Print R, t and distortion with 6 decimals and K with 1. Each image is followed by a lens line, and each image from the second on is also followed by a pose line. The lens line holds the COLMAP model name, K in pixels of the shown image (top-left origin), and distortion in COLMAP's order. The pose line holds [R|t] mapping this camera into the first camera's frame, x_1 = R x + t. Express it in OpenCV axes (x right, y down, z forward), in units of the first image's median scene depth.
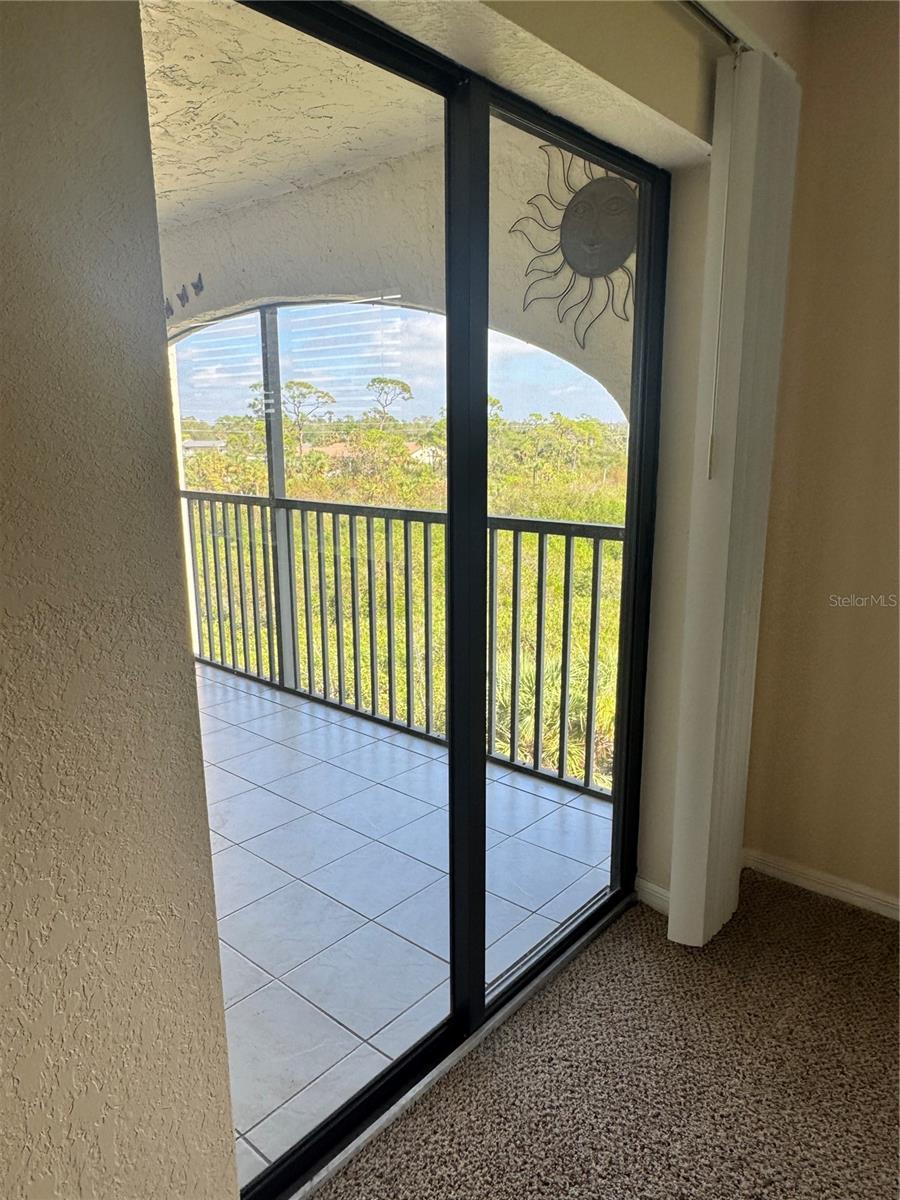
lens RADIAL K [[798.9, 0, 451.9], [0, 798.9, 600.7], [0, 0, 1]] dist [-0.006715, 0.004648]
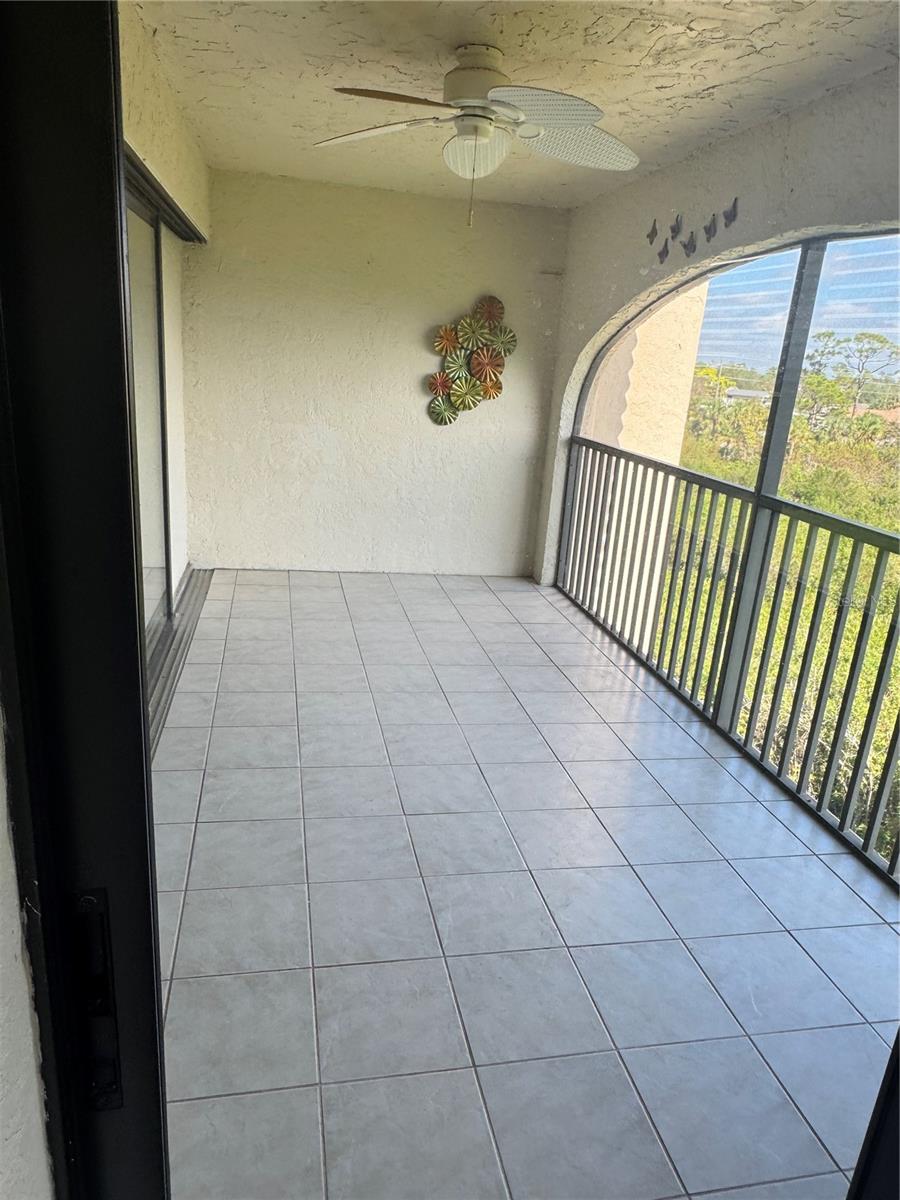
lens RADIAL K [[798.9, 0, 449.3], [0, 798.9, 602.2], [0, 0, 1]] dist [-0.006715, 0.004648]
pose [[0.795191, 0.242233, -0.555873, -0.005978], [-0.205623, 0.970144, 0.128610, -0.061574], [0.570430, 0.012031, 0.821258, 0.183095]]
